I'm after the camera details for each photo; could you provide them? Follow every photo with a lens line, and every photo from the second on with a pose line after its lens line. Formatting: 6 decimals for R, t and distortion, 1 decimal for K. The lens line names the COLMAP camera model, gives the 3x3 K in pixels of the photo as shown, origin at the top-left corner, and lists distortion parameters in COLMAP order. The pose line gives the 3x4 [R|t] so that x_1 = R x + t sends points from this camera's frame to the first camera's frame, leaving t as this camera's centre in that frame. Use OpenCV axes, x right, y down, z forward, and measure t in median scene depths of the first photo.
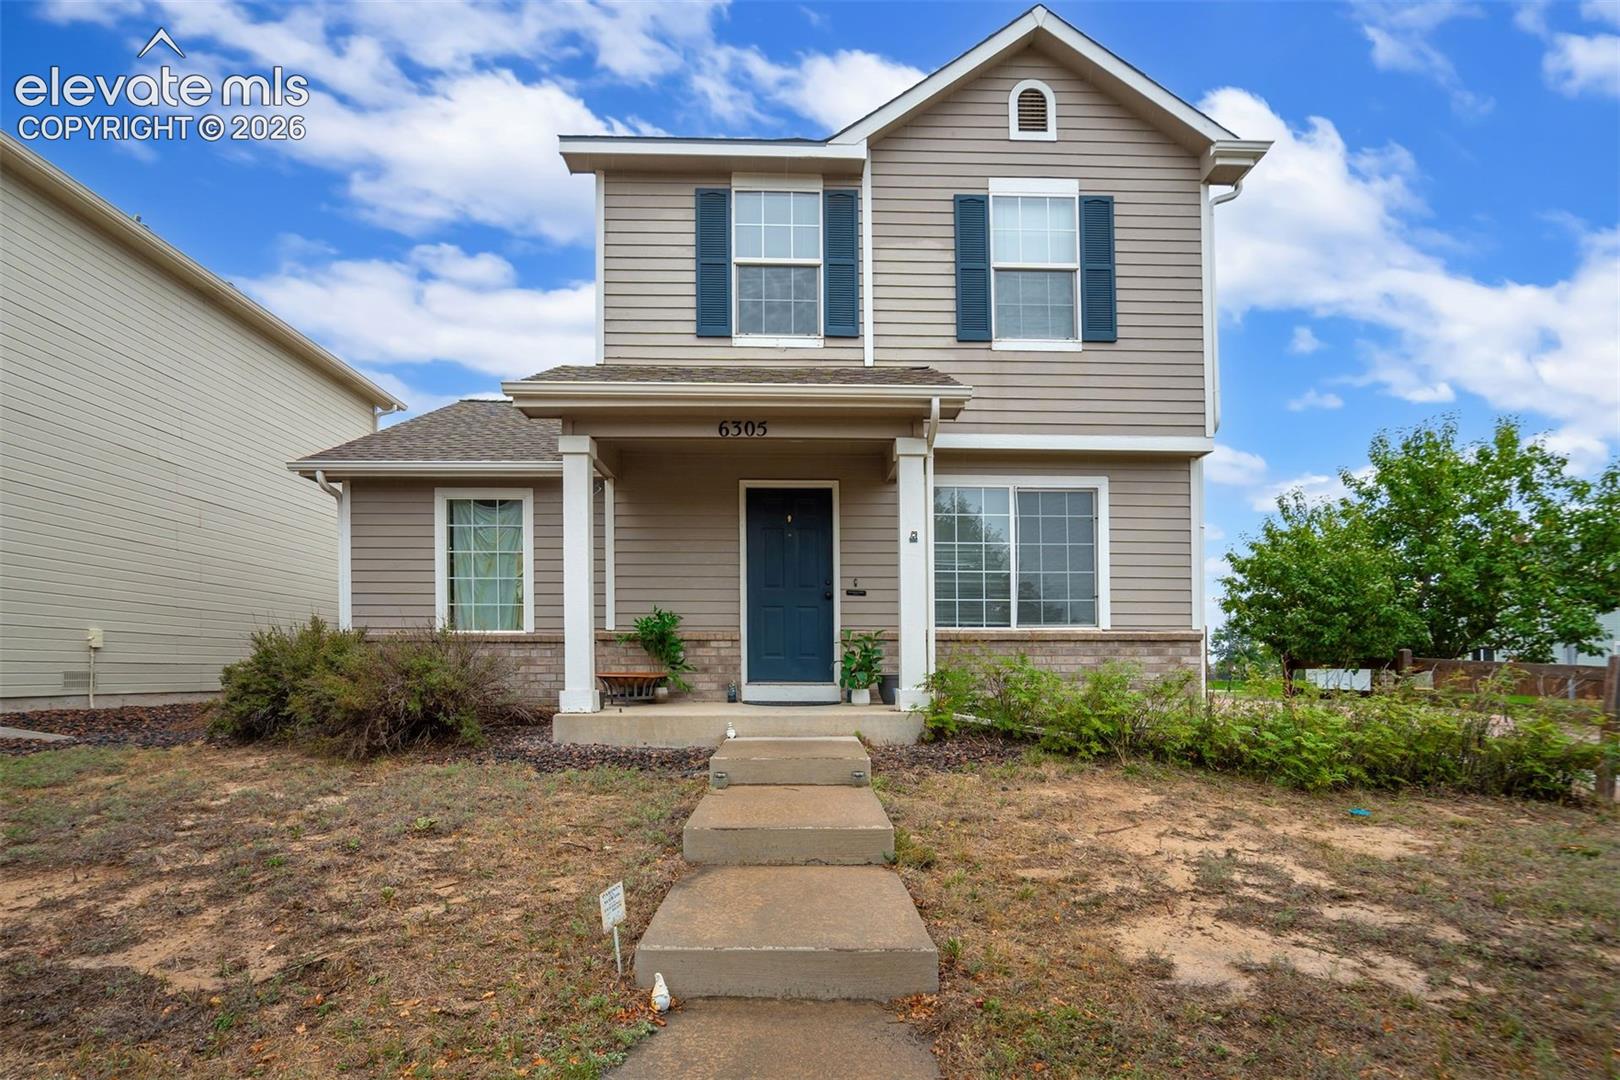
lens RADIAL K [[774.7, 0, 845.6], [0, 774.7, 679.4], [0, 0, 1]] dist [-0.014100, 0.001152]
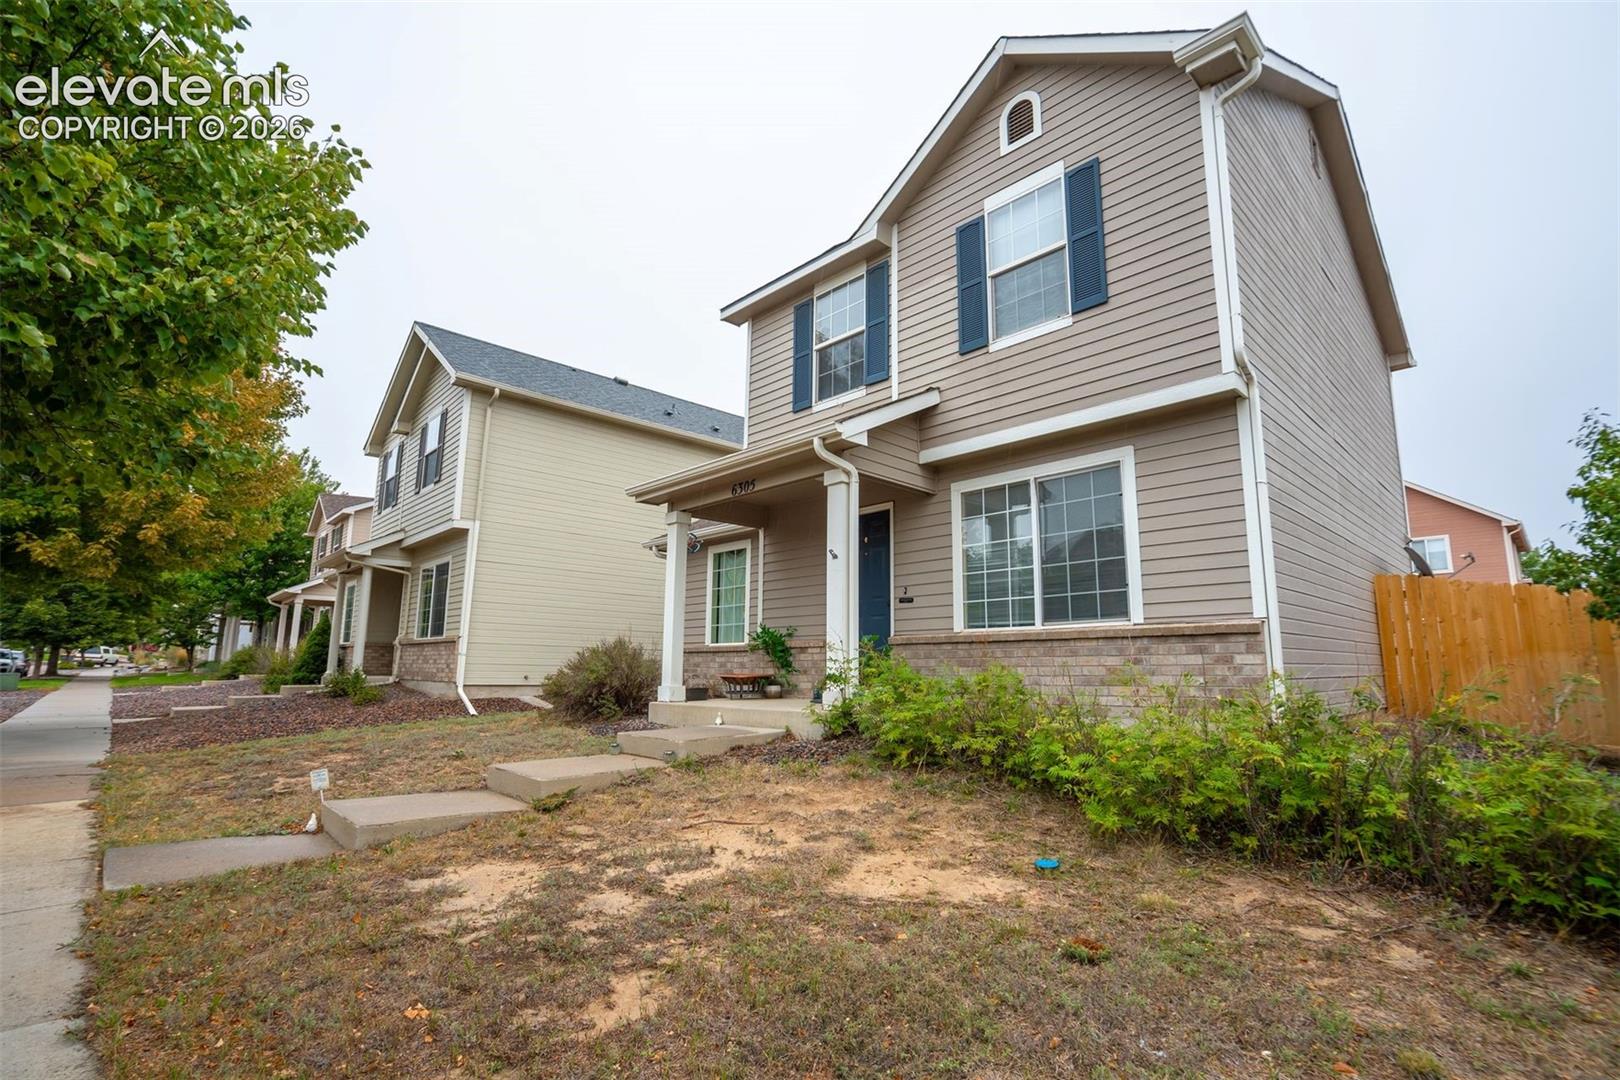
lens RADIAL K [[752.8, 0, 820.9], [0, 752.8, 558.5], [0, 0, 1]] dist [-0.024822, 0.000316]
pose [[0.681714, -0.106950, -0.723760, 0.721639], [-0.018089, 0.986491, -0.162811, 0.003859], [0.731396, 0.124082, 0.670570, 0.211343]]
